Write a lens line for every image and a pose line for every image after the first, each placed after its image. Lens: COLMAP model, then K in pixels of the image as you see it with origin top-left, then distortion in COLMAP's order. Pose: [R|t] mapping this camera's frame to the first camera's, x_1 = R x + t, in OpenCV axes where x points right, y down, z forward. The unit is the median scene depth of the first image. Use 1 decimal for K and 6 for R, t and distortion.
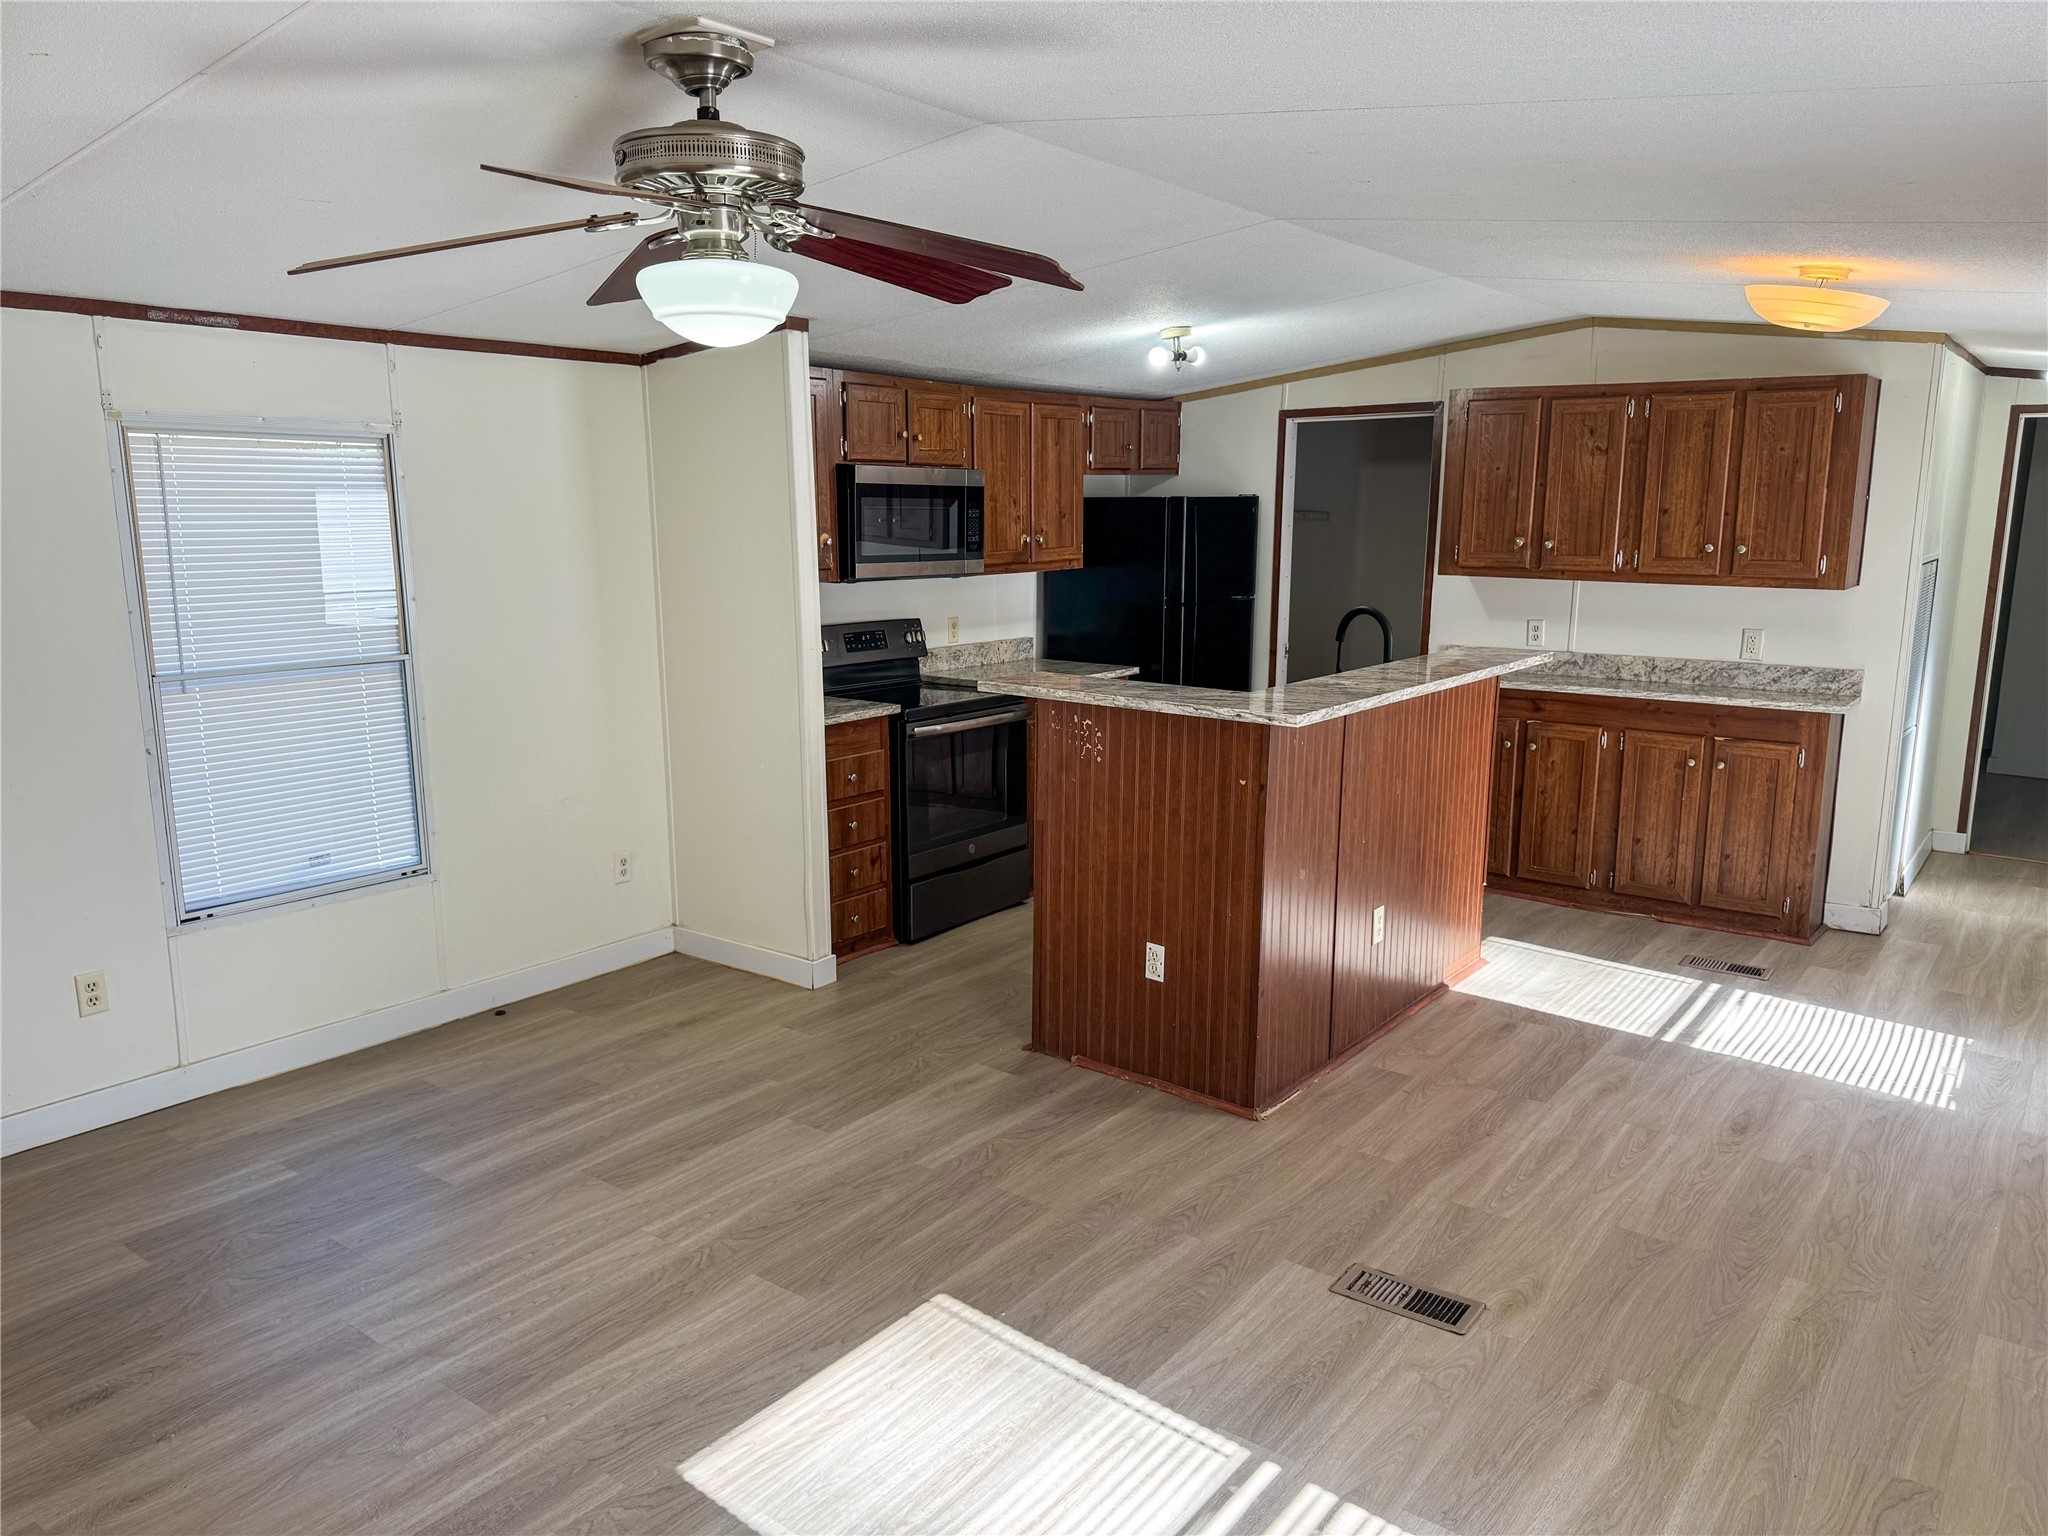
lens RADIAL K [[1425.4, 0, 1036.8], [0, 1425.4, 777.4], [0, 0, 1]] dist [0.105170, -0.147927]
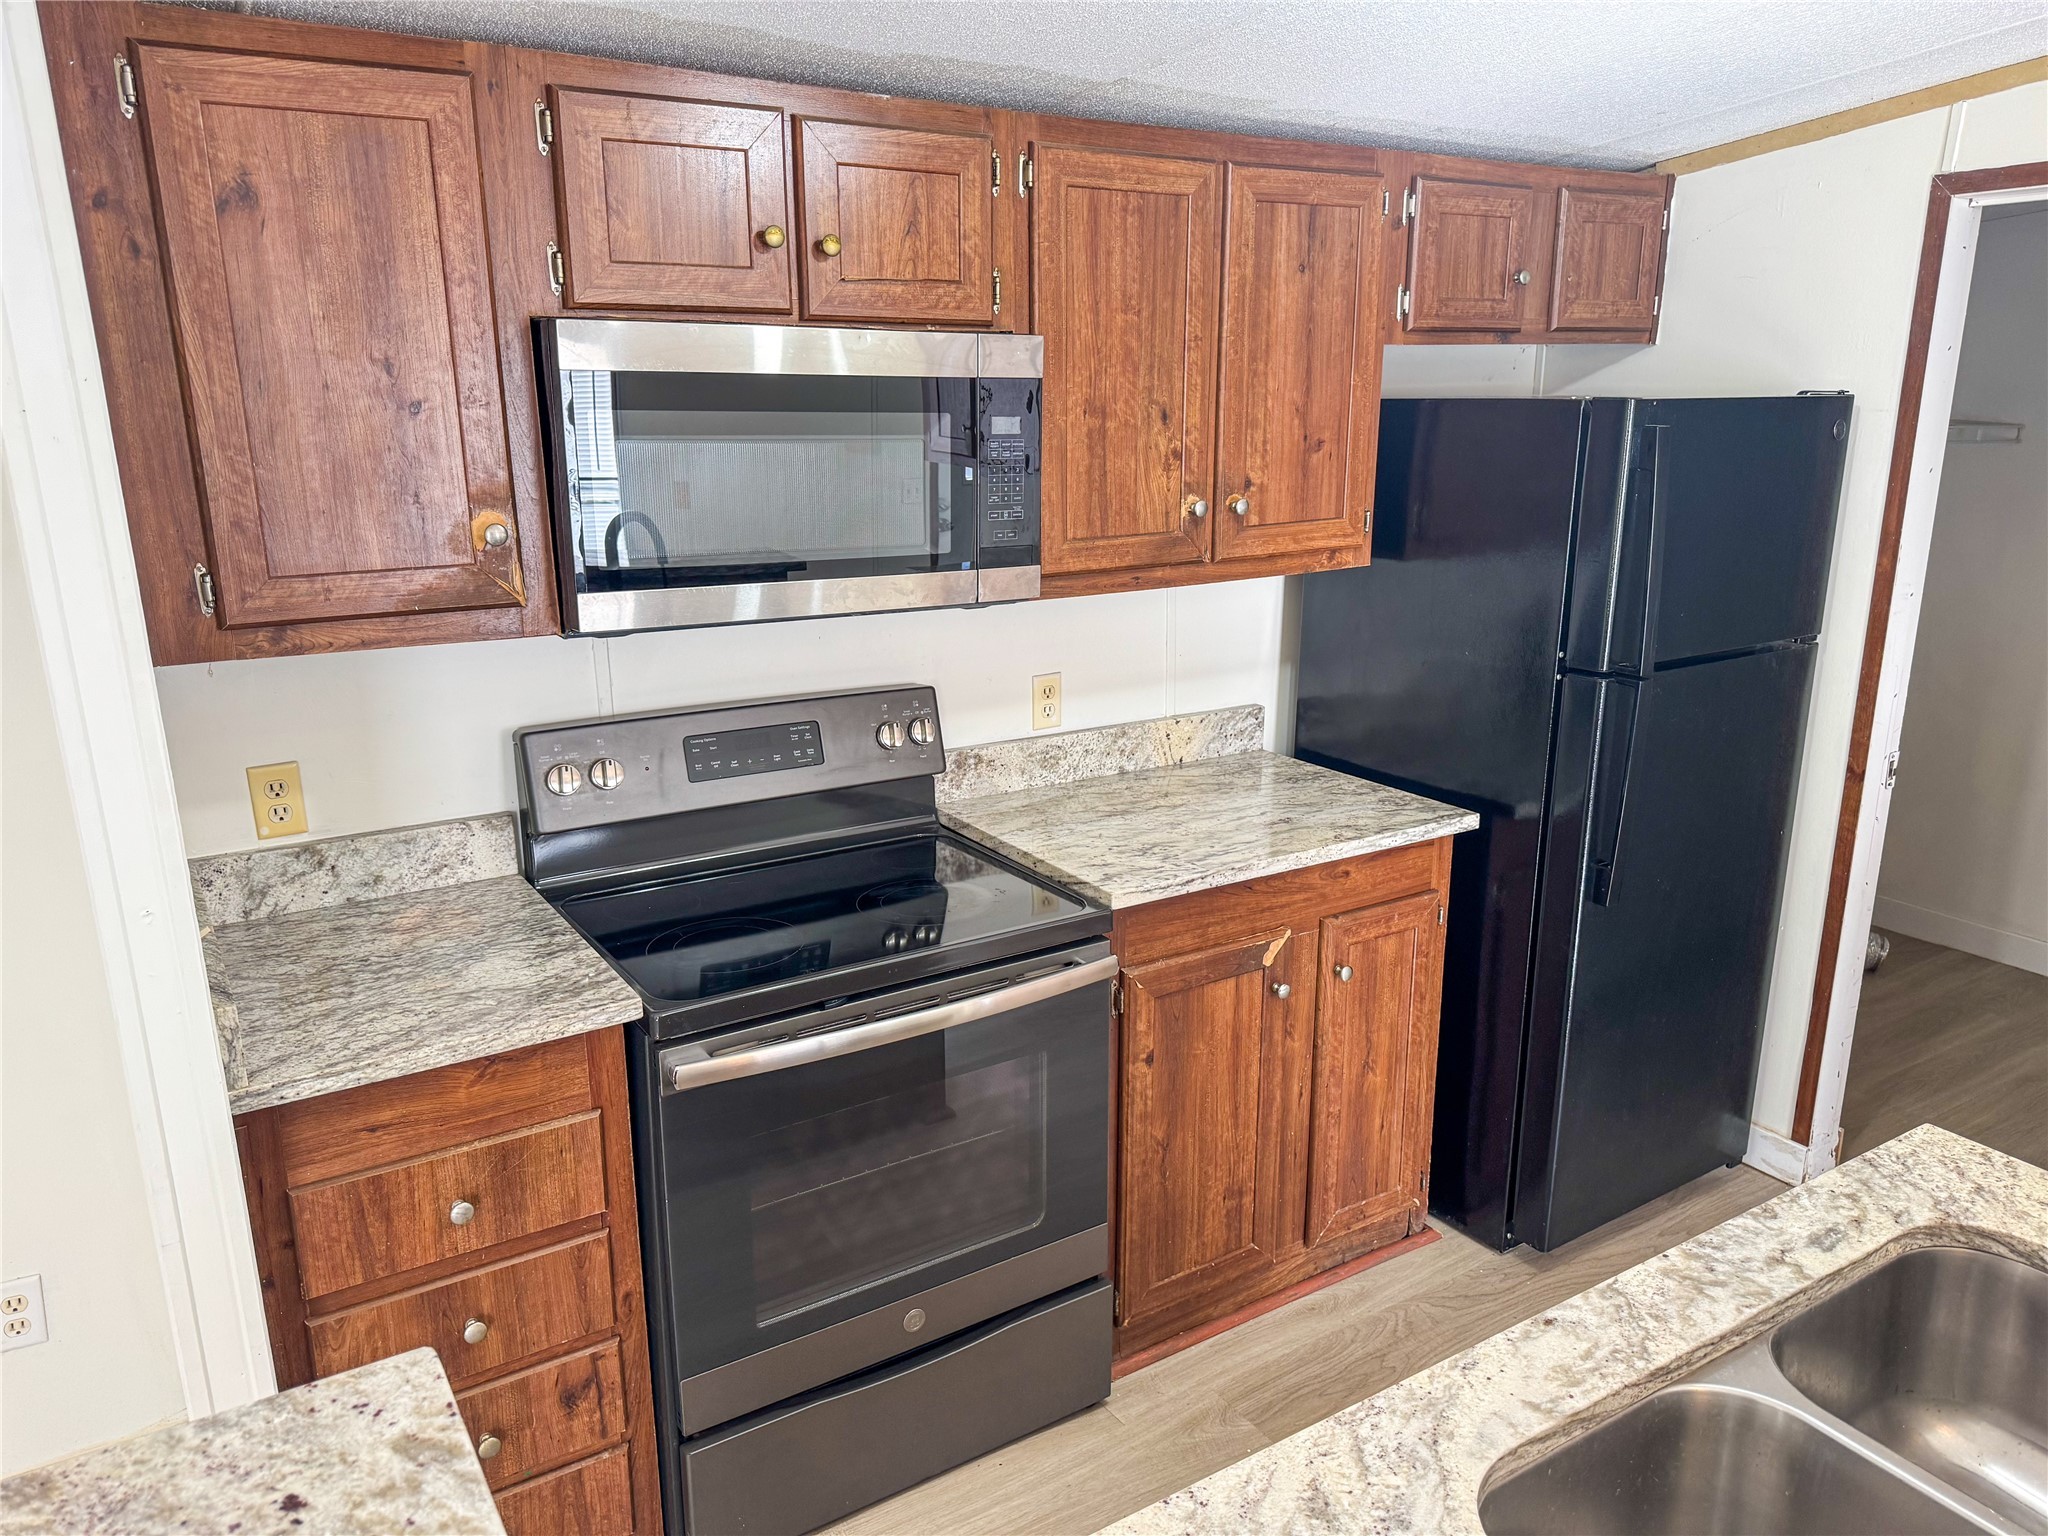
lens RADIAL K [[1442.9, 0, 1015.2], [0, 1442.9, 770.5], [0, 0, 1]] dist [0.081284, -0.103867]
pose [[0.935333, 0.086083, -0.343135, 0.123587], [-0.064011, 0.995115, 0.075163, -0.156017], [0.347929, -0.048338, 0.936274, 0.771452]]
